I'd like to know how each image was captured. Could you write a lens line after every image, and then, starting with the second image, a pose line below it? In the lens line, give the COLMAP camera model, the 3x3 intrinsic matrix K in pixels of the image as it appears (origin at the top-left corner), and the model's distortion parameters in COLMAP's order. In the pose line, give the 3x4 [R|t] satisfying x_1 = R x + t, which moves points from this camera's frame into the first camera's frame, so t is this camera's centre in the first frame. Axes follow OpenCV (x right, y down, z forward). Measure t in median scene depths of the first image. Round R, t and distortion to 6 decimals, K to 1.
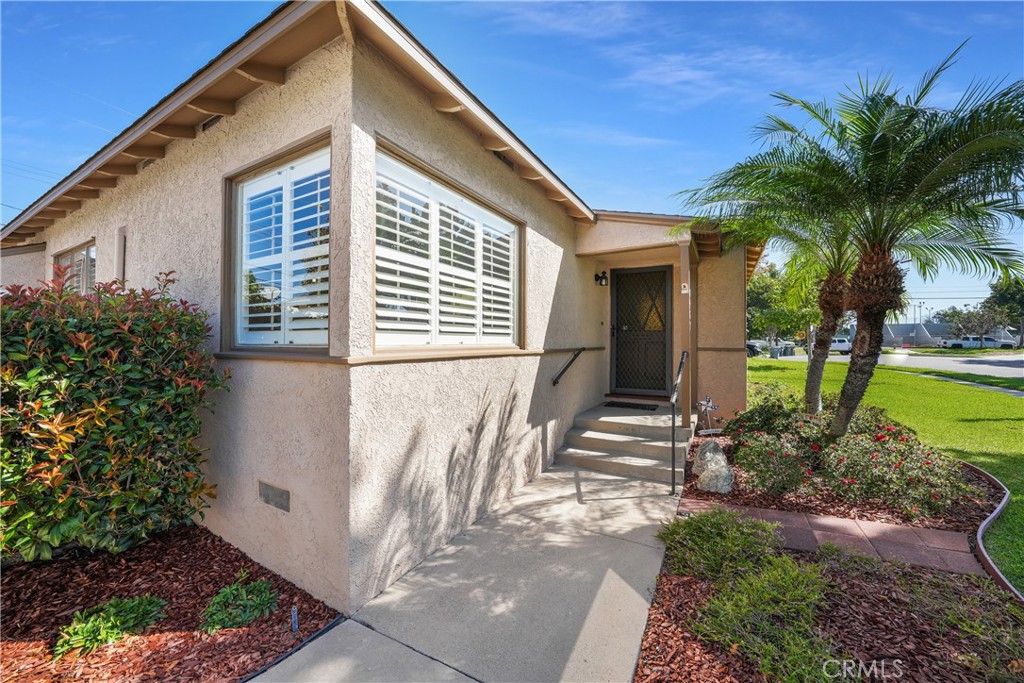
lens RADIAL K [[373.1, 0, 511.8], [0, 373.1, 338.8], [0, 0, 1]] dist [-0.020819, 0.000131]
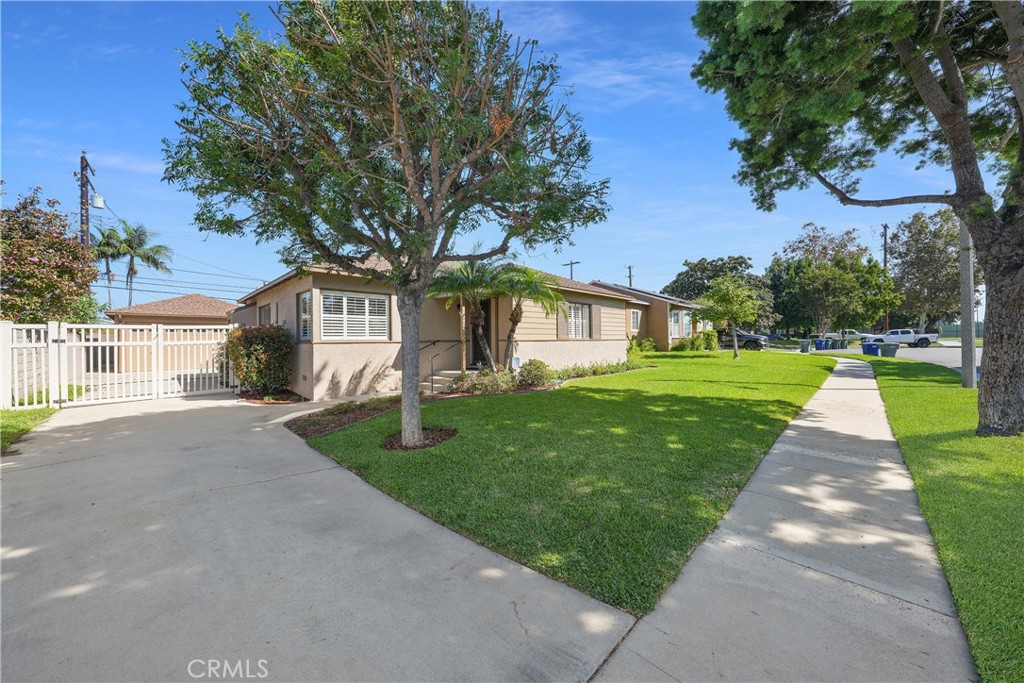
lens RADIAL K [[373.1, 0, 511.8], [0, 373.1, 338.8], [0, 0, 1]] dist [-0.020819, 0.000131]
pose [[0.955745, -0.014633, -0.293832, 2.099255], [0.016487, 0.999857, 0.003834, 0.023597], [0.293734, -0.008508, 0.955849, -1.696687]]
